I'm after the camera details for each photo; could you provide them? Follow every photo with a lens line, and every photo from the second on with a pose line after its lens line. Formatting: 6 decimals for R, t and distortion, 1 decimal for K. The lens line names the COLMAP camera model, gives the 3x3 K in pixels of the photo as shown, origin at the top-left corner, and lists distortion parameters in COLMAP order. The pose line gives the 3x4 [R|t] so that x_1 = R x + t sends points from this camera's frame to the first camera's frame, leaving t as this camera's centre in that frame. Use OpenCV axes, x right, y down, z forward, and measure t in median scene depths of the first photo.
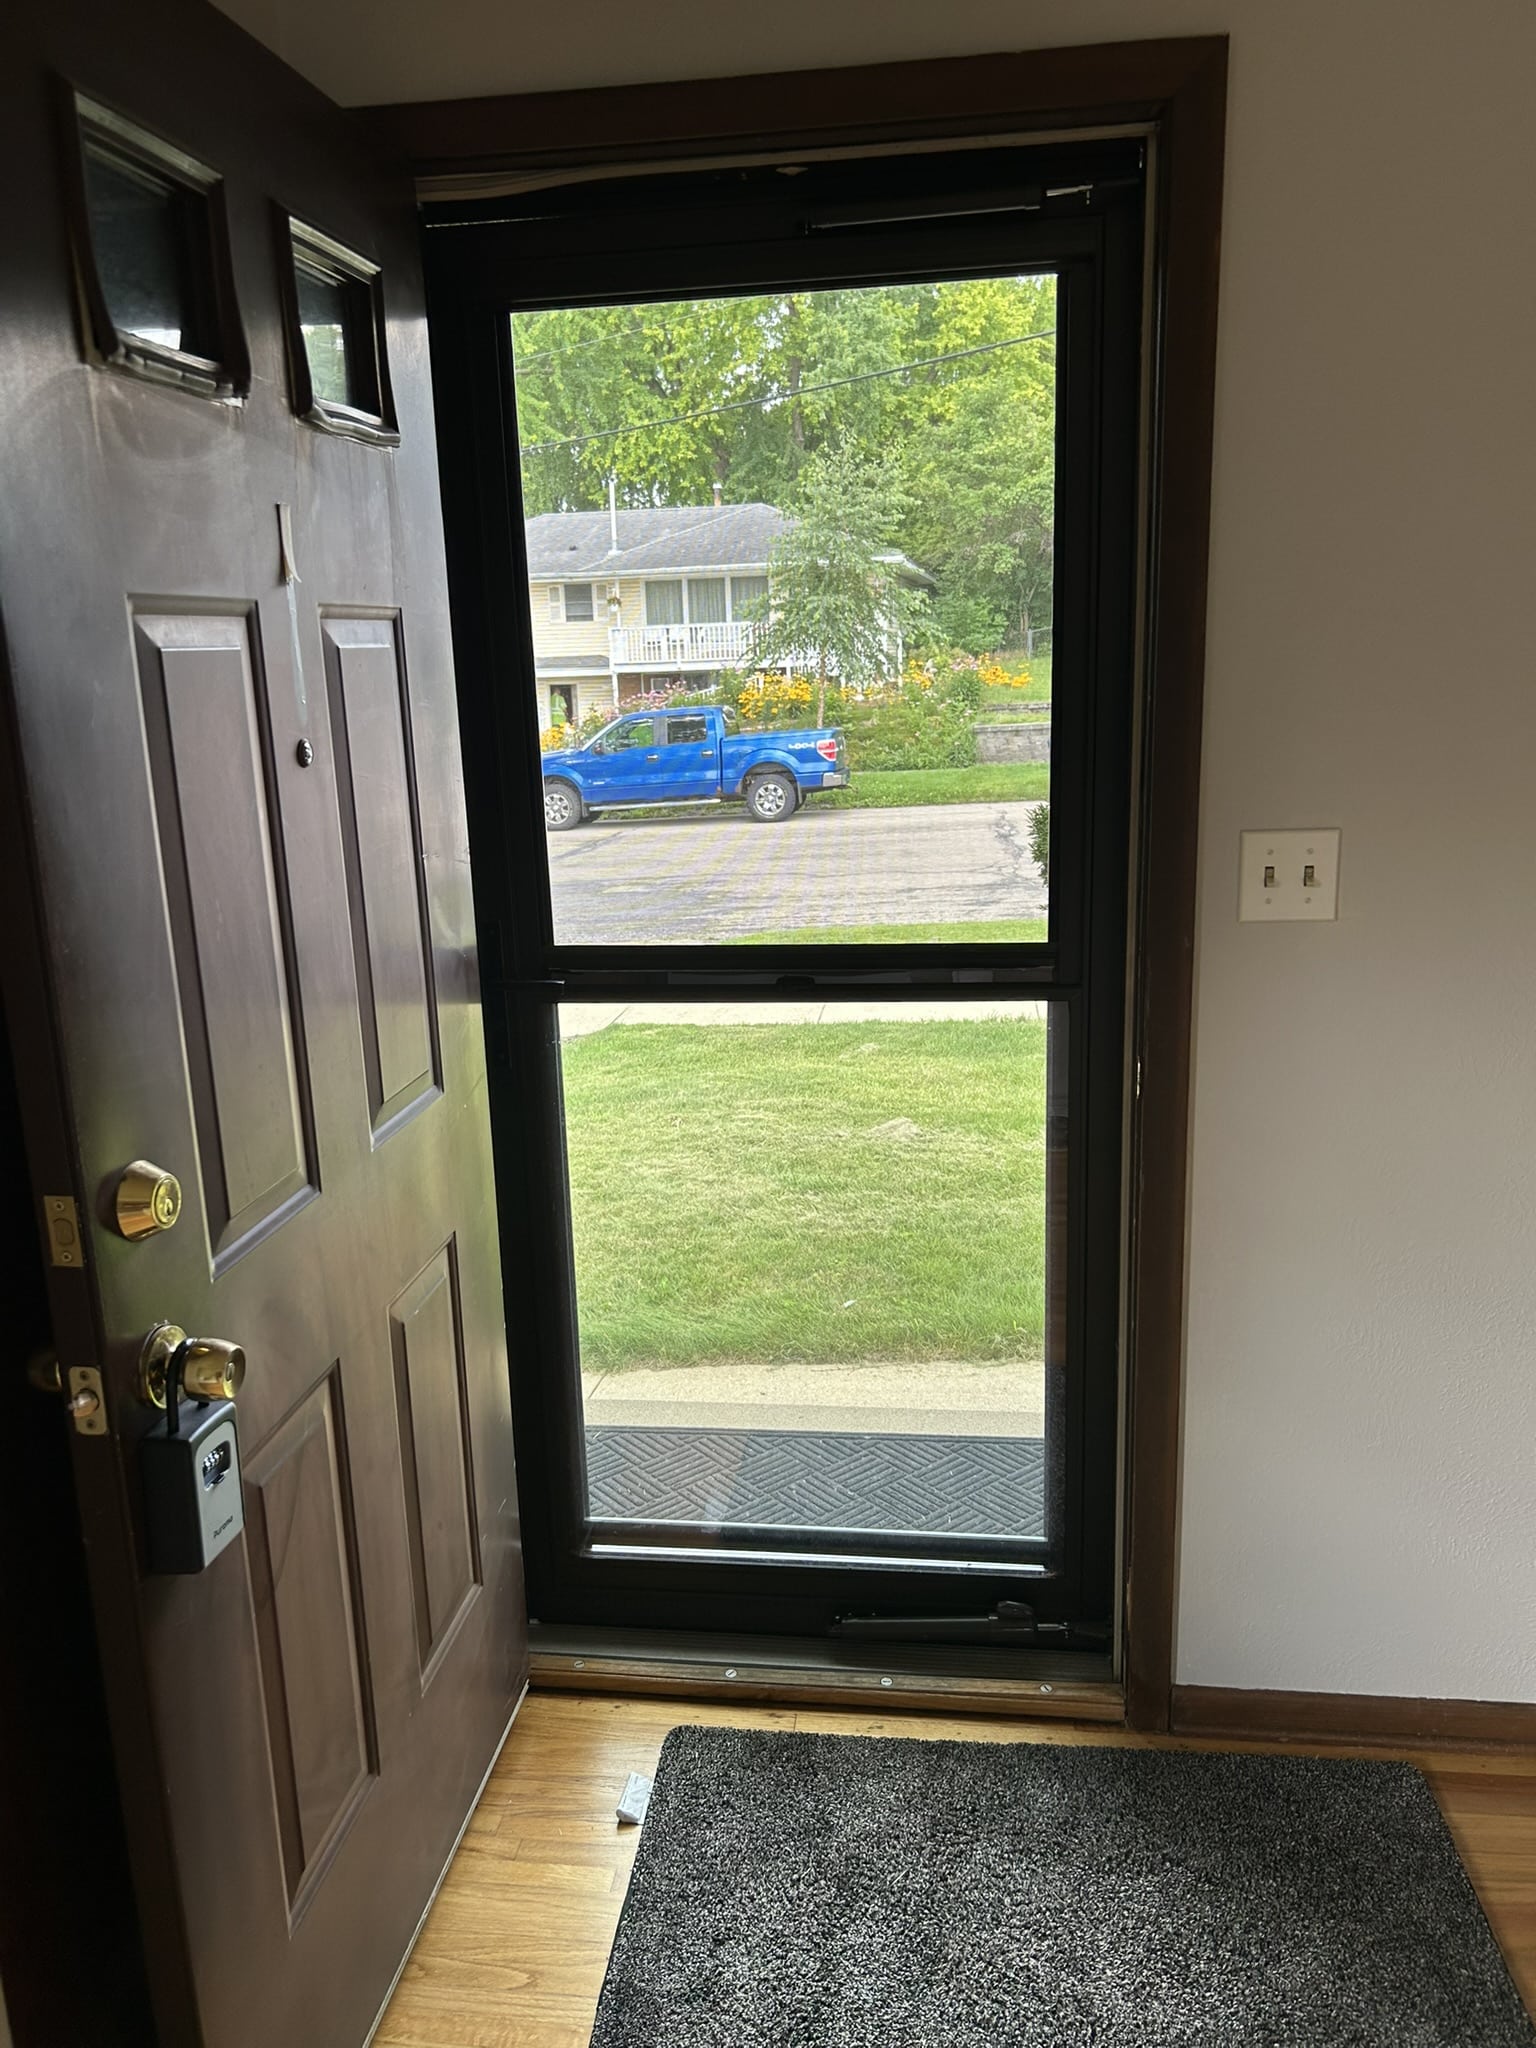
lens RADIAL K [[1543.4, 0, 773.5], [0, 1543.4, 1022.6], [0, 0, 1]] dist [0.053743, -0.062638]
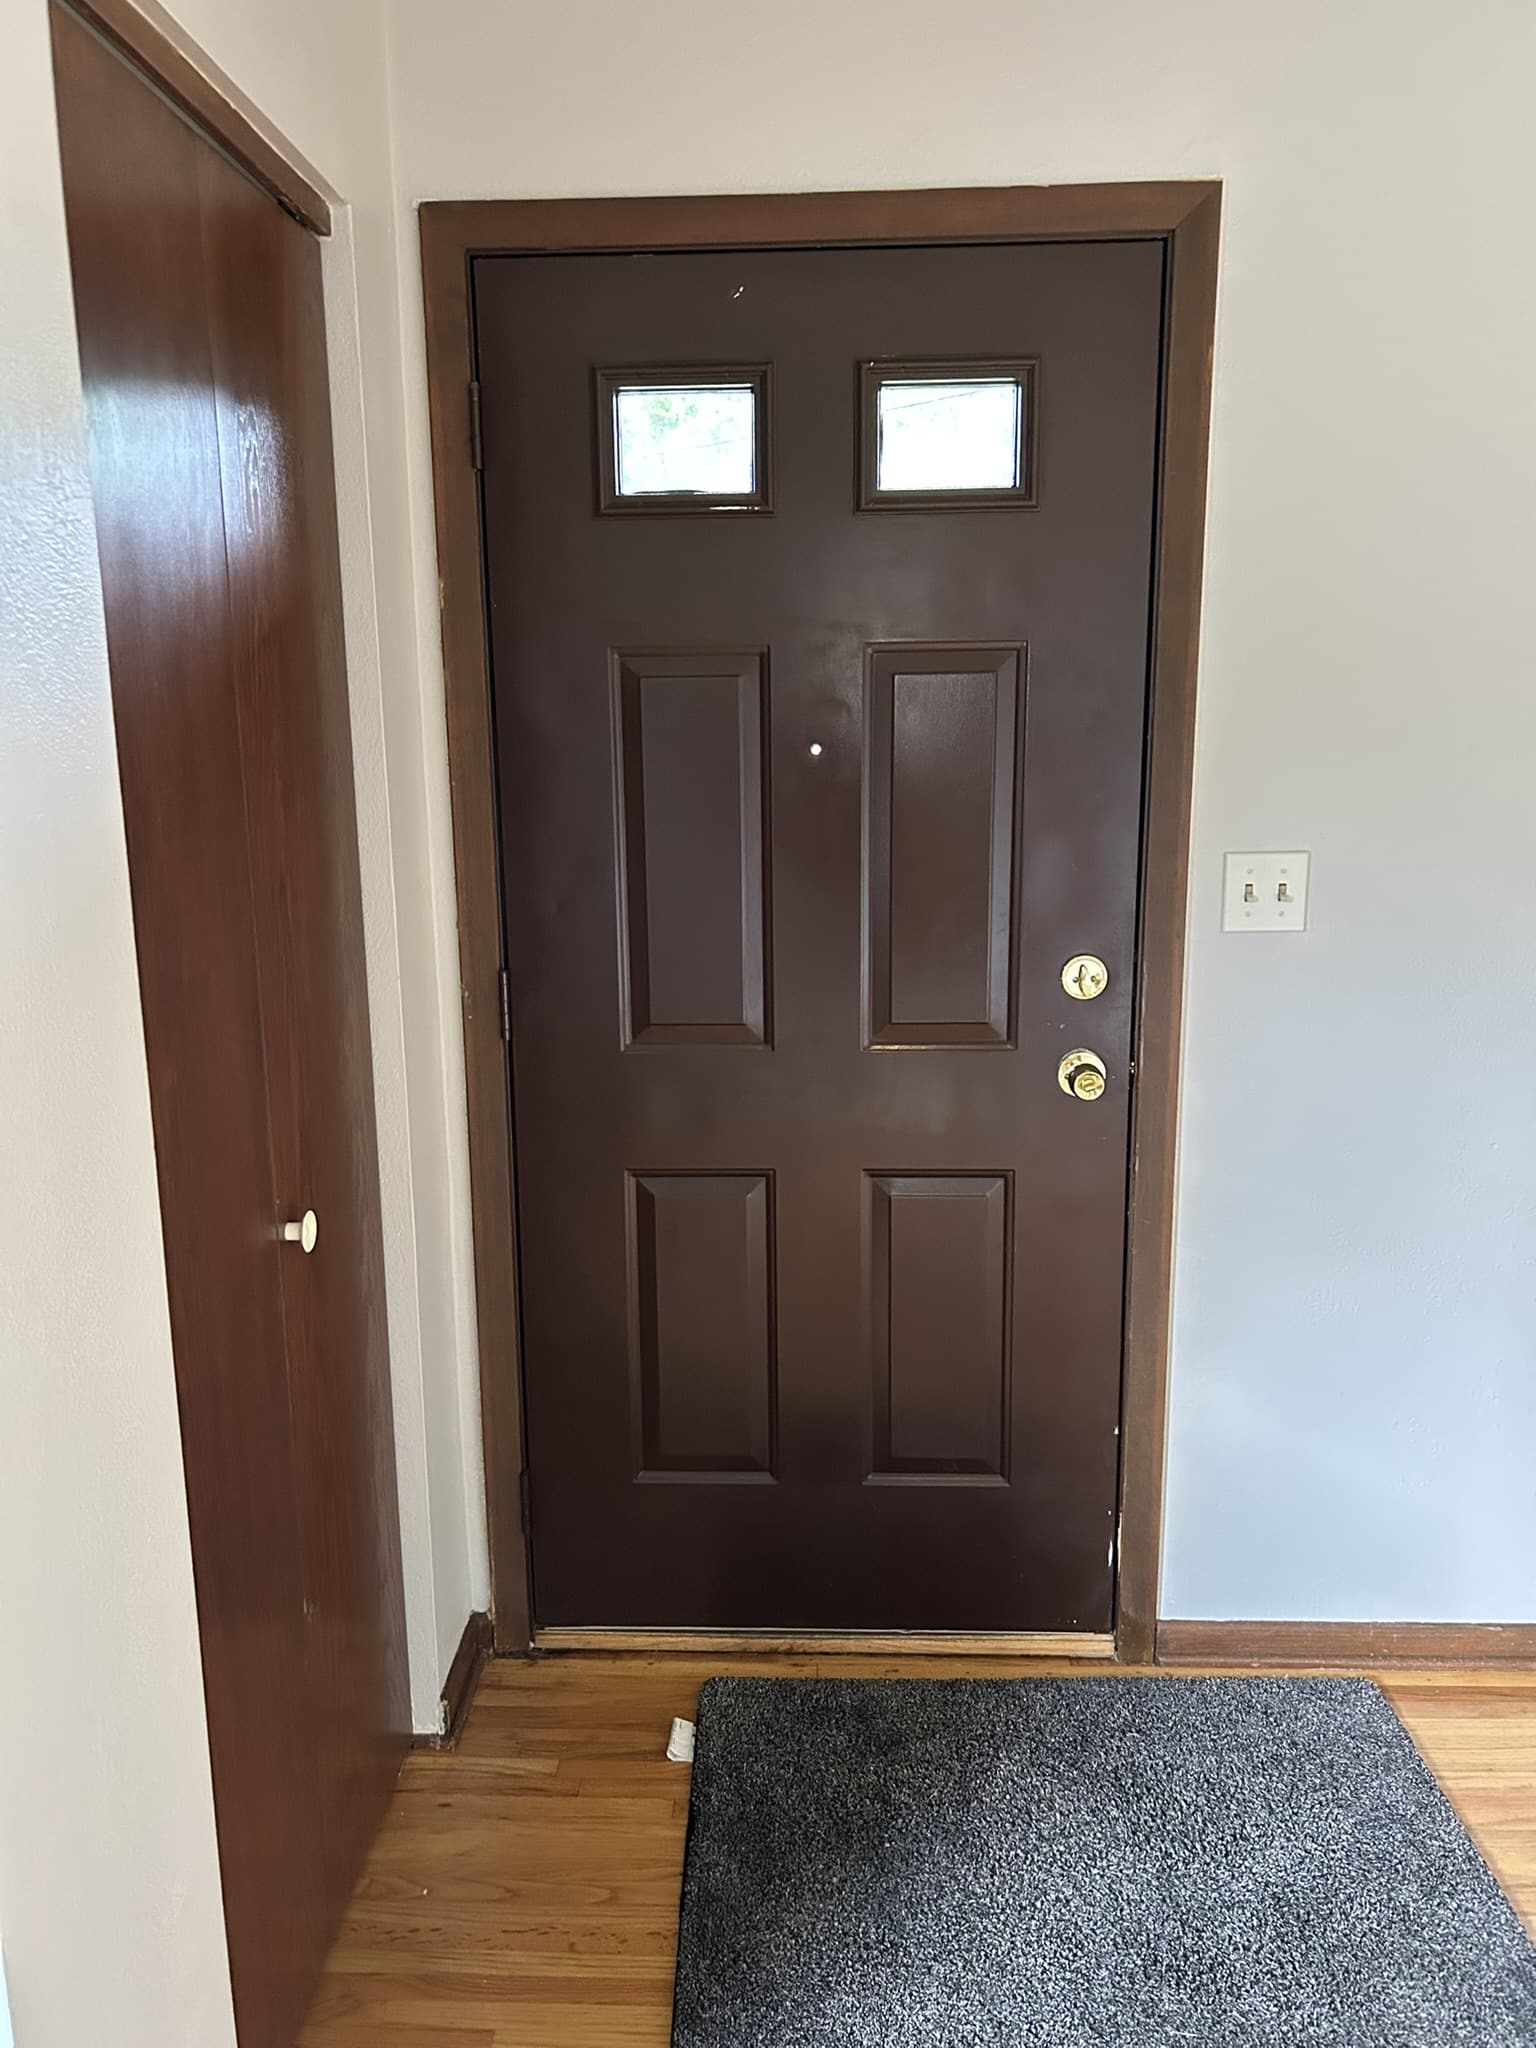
lens RADIAL K [[1543.4, 0, 764.3], [0, 1543.4, 1024.3], [0, 0, 1]] dist [0.053743, -0.062638]
pose [[0.995966, -0.003618, 0.089655, -0.131854], [0.006329, 0.999531, -0.029976, 0.033006], [-0.089505, 0.030422, 0.995522, -0.104599]]
